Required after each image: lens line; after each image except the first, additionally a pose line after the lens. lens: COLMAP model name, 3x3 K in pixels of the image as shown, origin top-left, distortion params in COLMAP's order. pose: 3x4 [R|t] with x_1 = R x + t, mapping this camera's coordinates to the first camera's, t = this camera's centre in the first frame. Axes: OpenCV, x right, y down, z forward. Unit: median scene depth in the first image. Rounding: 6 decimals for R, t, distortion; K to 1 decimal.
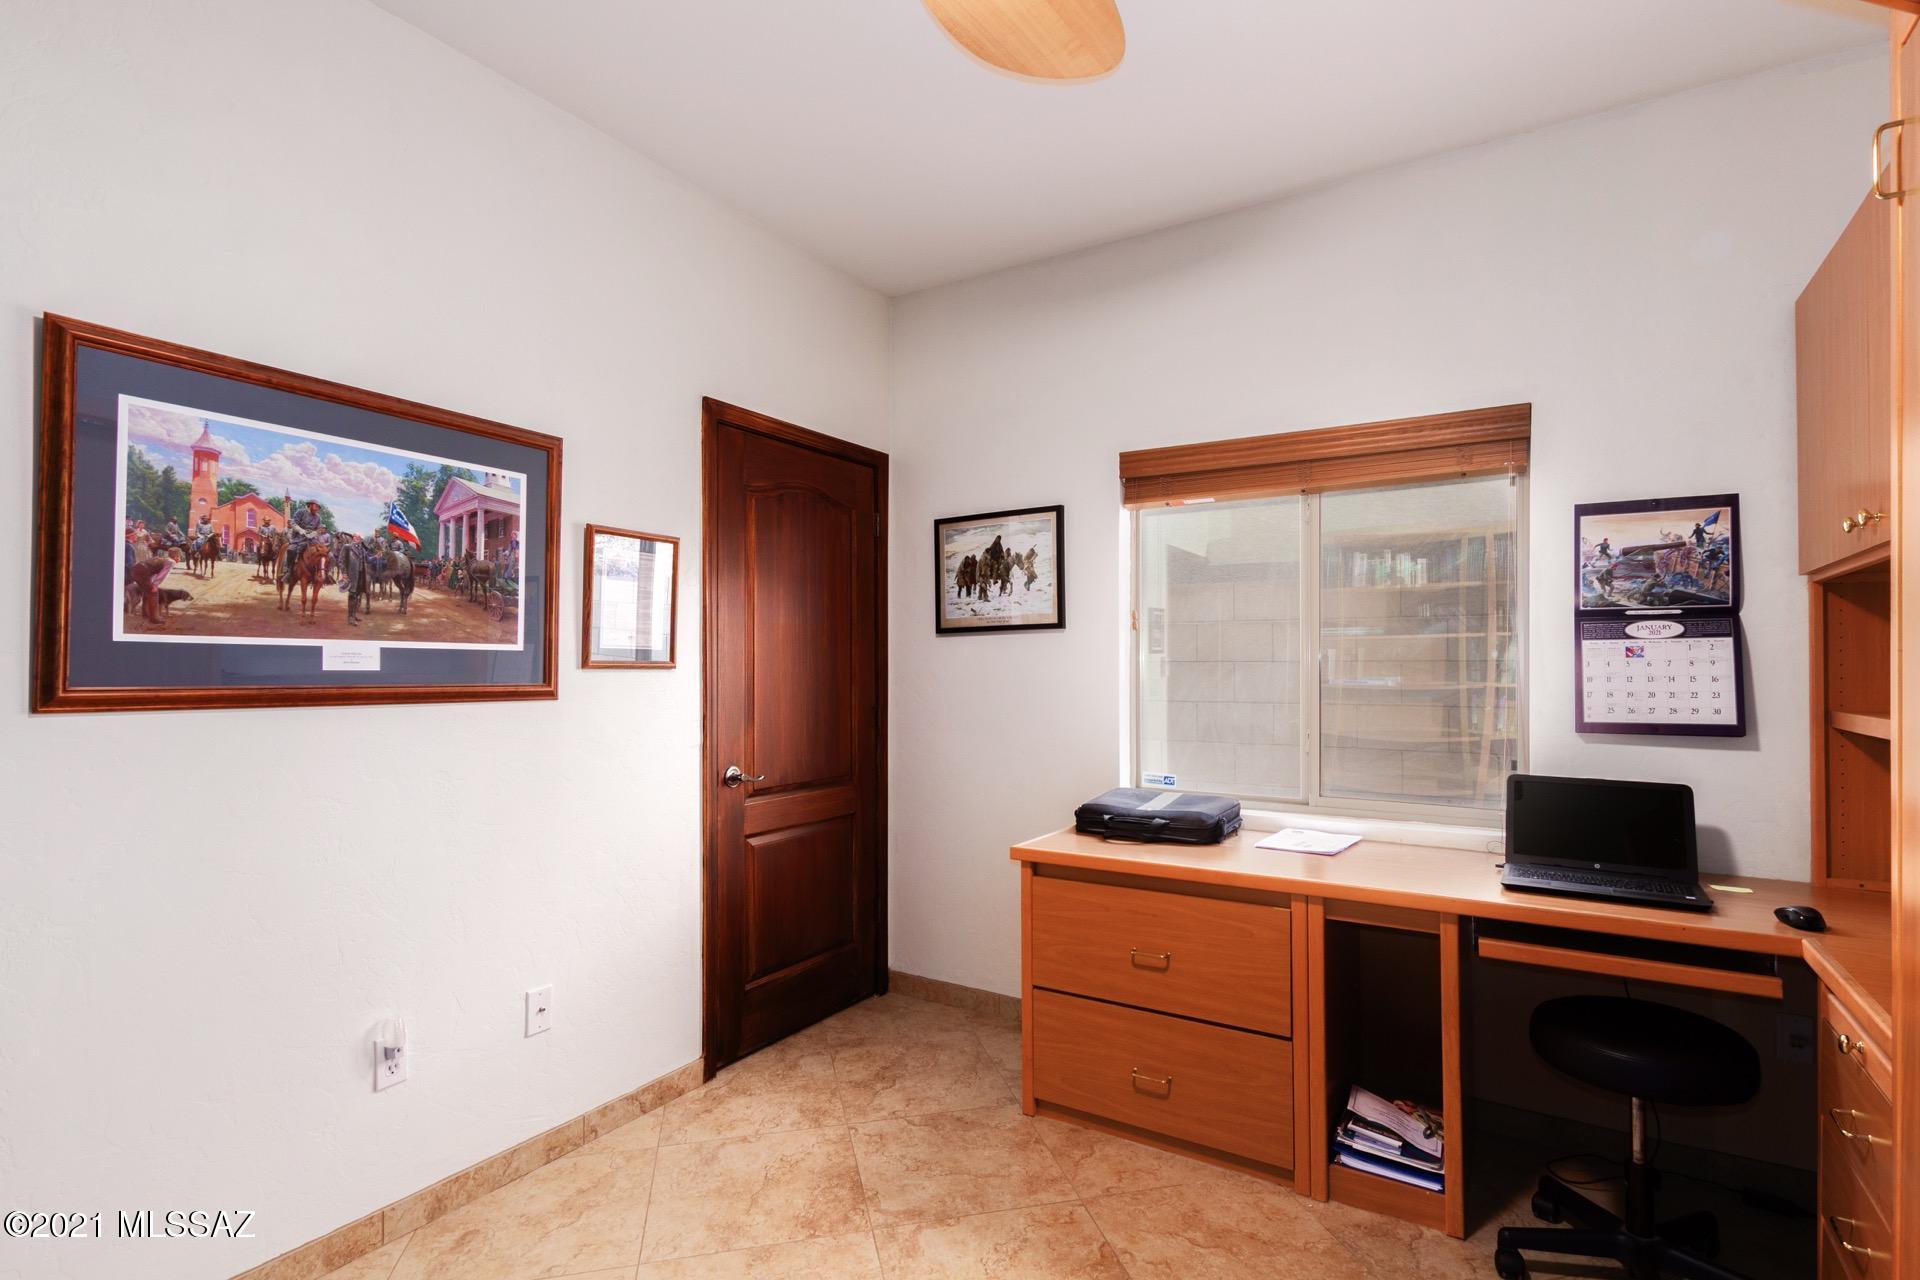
lens RADIAL K [[974.4, 0, 960.0], [0, 974.4, 640.0], [0, 0, 1]] dist [0.019321, -0.008870]
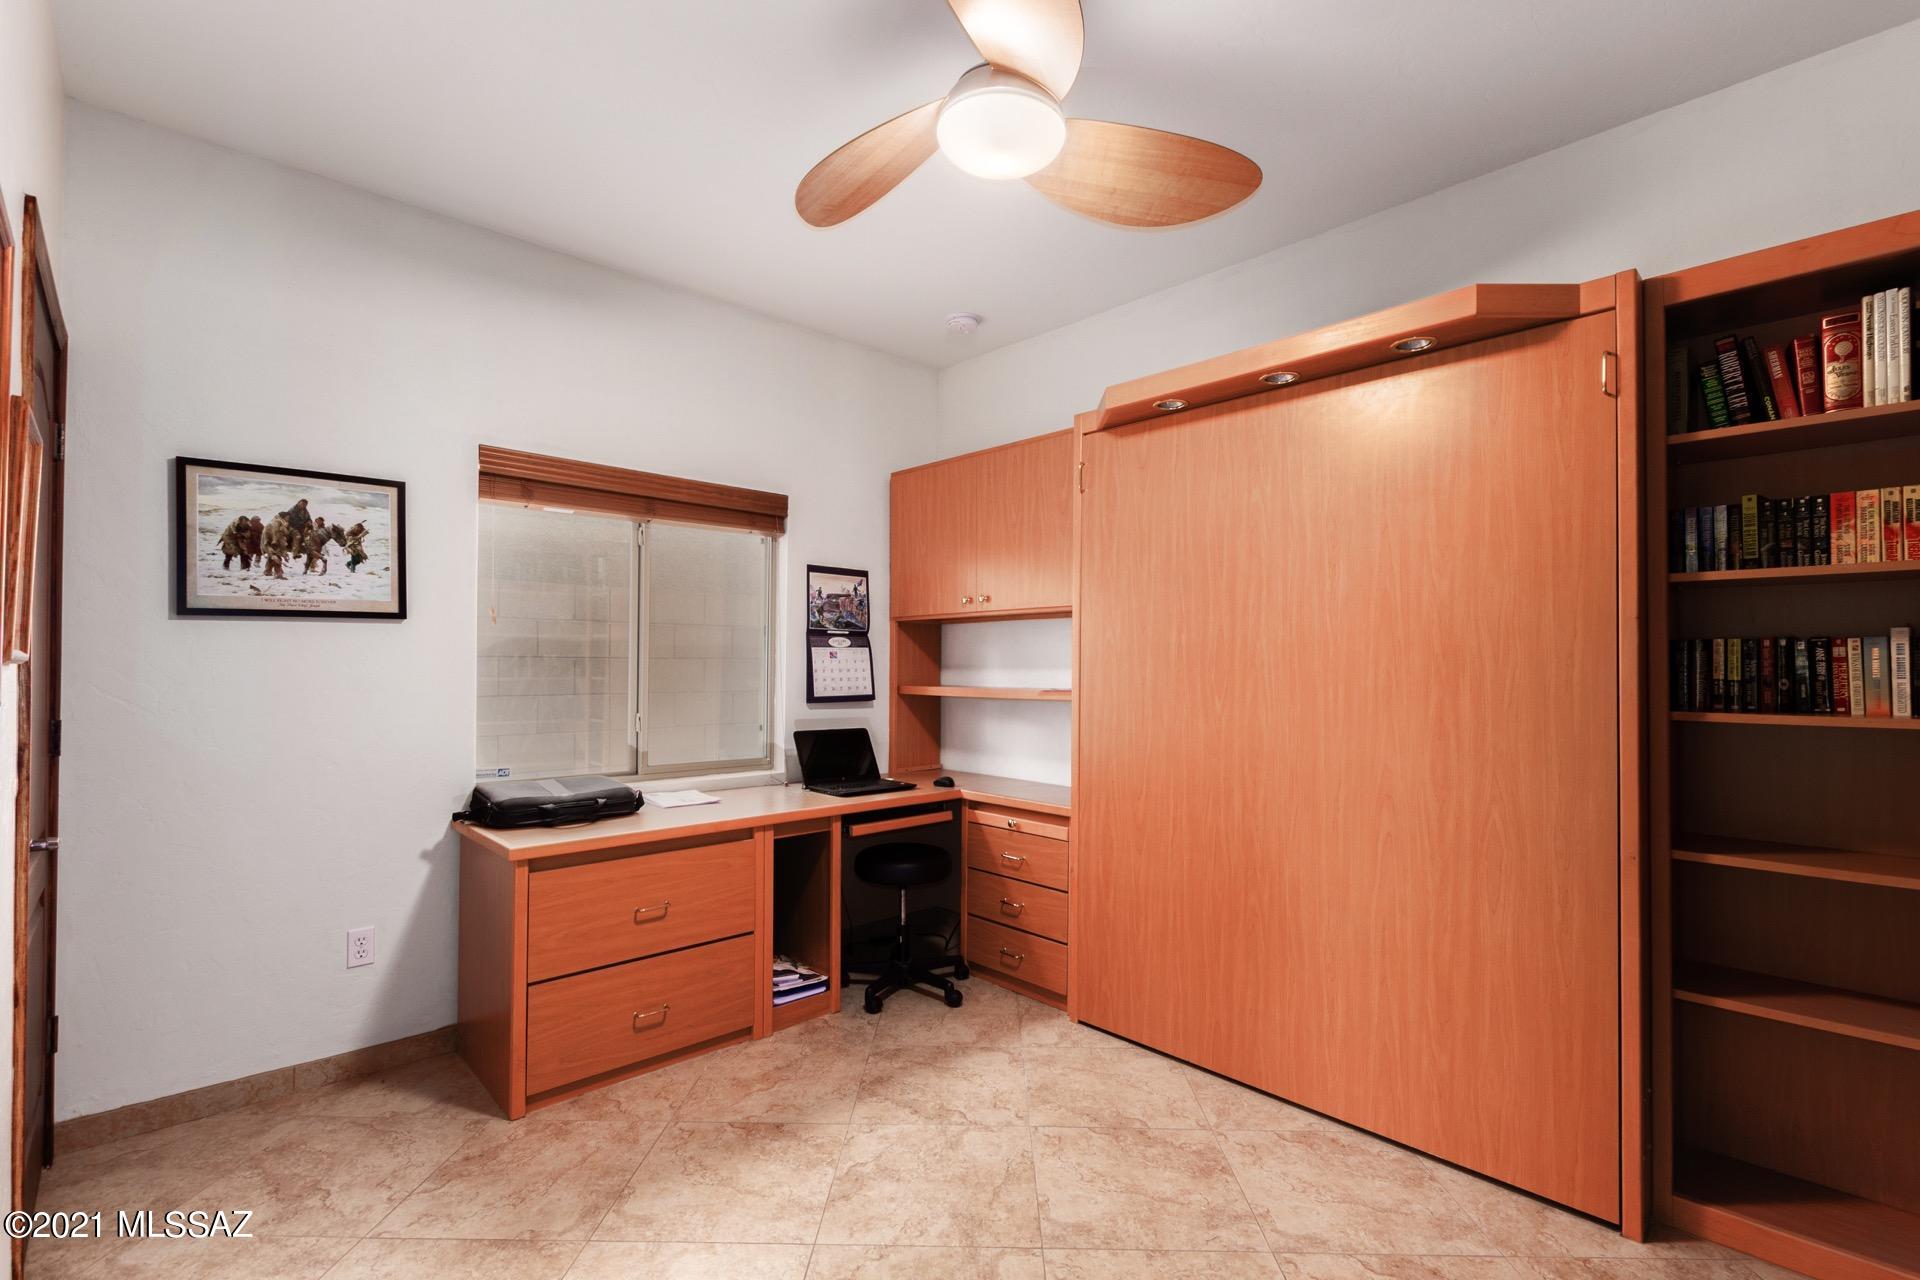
lens RADIAL K [[974.4, 0, 960.0], [0, 974.4, 640.0], [0, 0, 1]] dist [0.019321, -0.008870]
pose [[0.192354, 0.023484, 0.981044, -0.824922], [-0.032477, 0.999318, -0.017554, 0.007718], [-0.980788, -0.028485, 0.192986, 0.387864]]
